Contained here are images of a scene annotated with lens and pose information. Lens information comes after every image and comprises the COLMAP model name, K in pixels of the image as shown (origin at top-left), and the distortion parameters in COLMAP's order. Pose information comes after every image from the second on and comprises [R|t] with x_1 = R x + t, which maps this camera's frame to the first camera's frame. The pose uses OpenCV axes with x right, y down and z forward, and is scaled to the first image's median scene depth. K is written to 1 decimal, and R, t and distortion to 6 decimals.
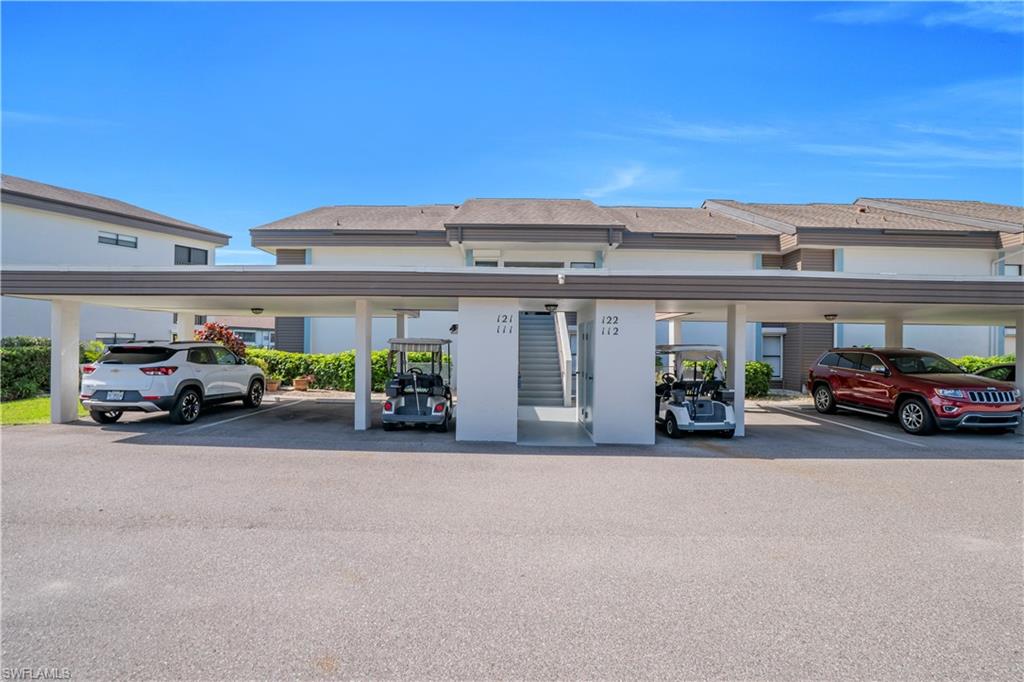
lens RADIAL K [[501.1, 0, 508.4], [0, 501.1, 347.8], [0, 0, 1]] dist [-0.038295, 0.005562]
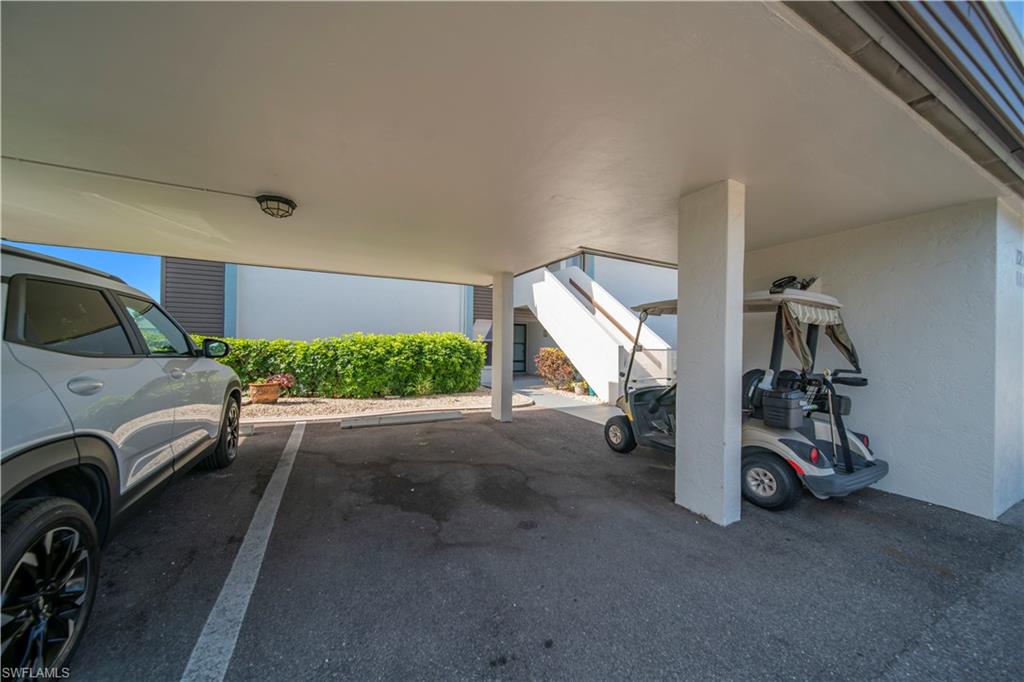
lens RADIAL K [[359.8, 0, 522.6], [0, 359.8, 346.2], [0, 0, 1]] dist [0.001316, 0.000030]
pose [[0.882054, 0.001870, 0.471144, -0.329587], [-0.005644, 0.999962, 0.006596, 0.016714], [-0.471114, -0.008477, 0.882032, 0.477478]]
